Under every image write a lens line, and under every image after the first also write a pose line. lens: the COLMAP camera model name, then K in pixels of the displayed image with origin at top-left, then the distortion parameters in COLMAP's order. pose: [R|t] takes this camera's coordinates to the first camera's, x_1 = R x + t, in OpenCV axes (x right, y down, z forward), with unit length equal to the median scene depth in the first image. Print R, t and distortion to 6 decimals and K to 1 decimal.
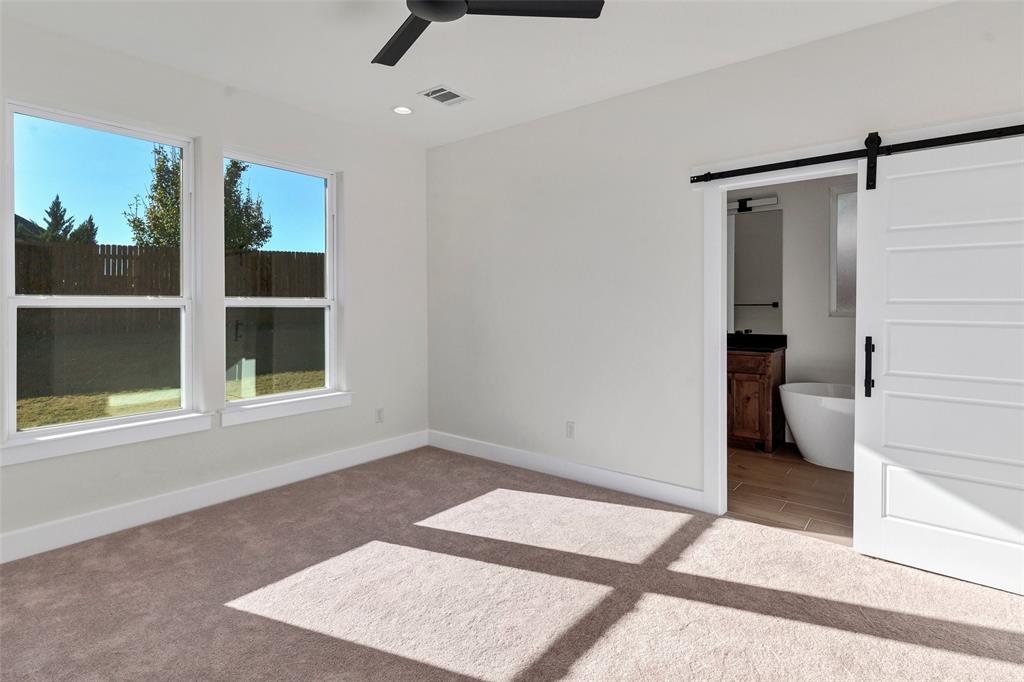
lens RADIAL K [[511.6, 0, 512.3], [0, 511.6, 304.7], [0, 0, 1]] dist [-0.000187, 0.000018]
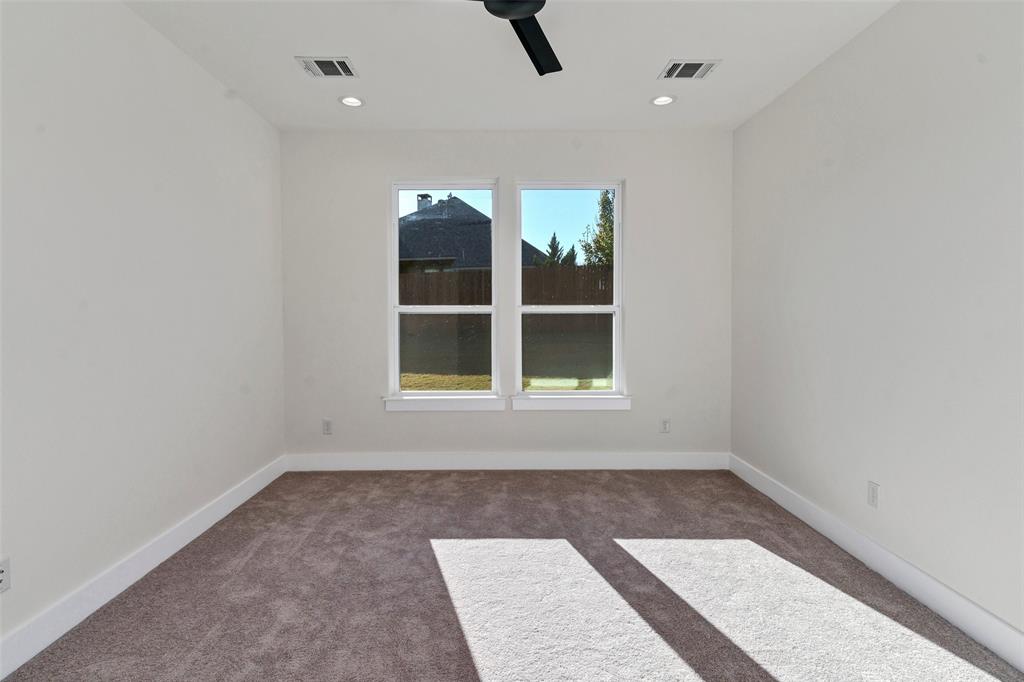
lens RADIAL K [[497.3, 0, 513.9], [0, 497.3, 324.7], [0, 0, 1]] dist [-0.000506, 0.000121]
pose [[0.627867, 0.017870, -0.778116, 0.384959], [0.003979, 0.999650, 0.026168, 0.000534], [0.778311, -0.019527, 0.627576, 0.259519]]
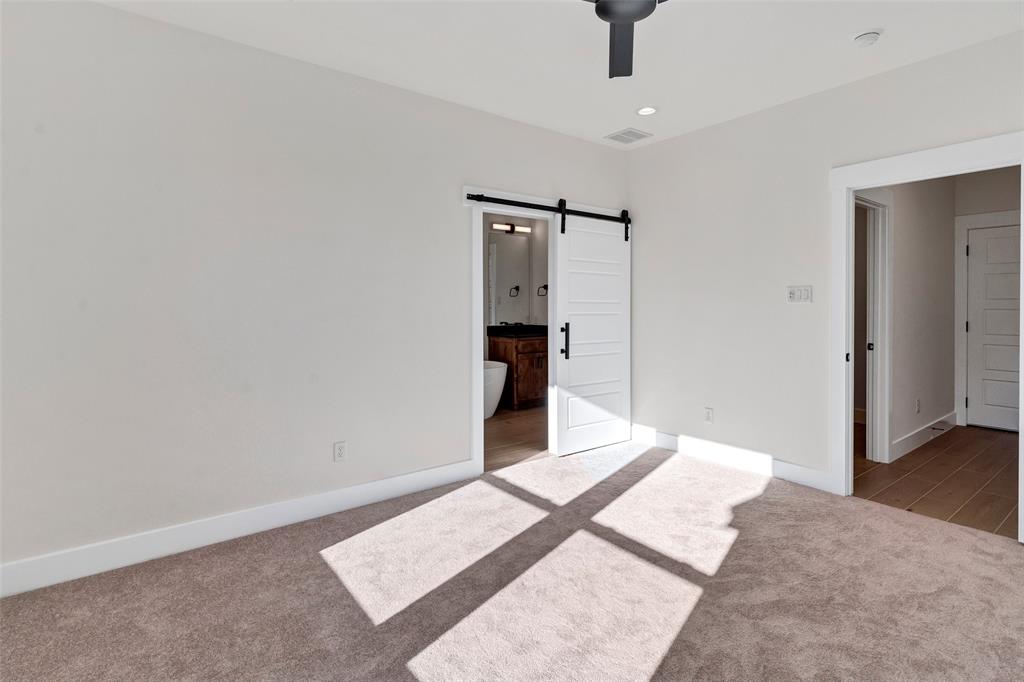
lens RADIAL K [[511.6, 0, 512.3], [0, 511.6, 304.7], [0, 0, 1]] dist [-0.000187, 0.000018]
pose [[0.231716, -0.003066, 0.972779, -0.759658], [-0.003659, 0.999985, 0.004024, -0.001777], [-0.972777, -0.004492, 0.231702, 0.627136]]
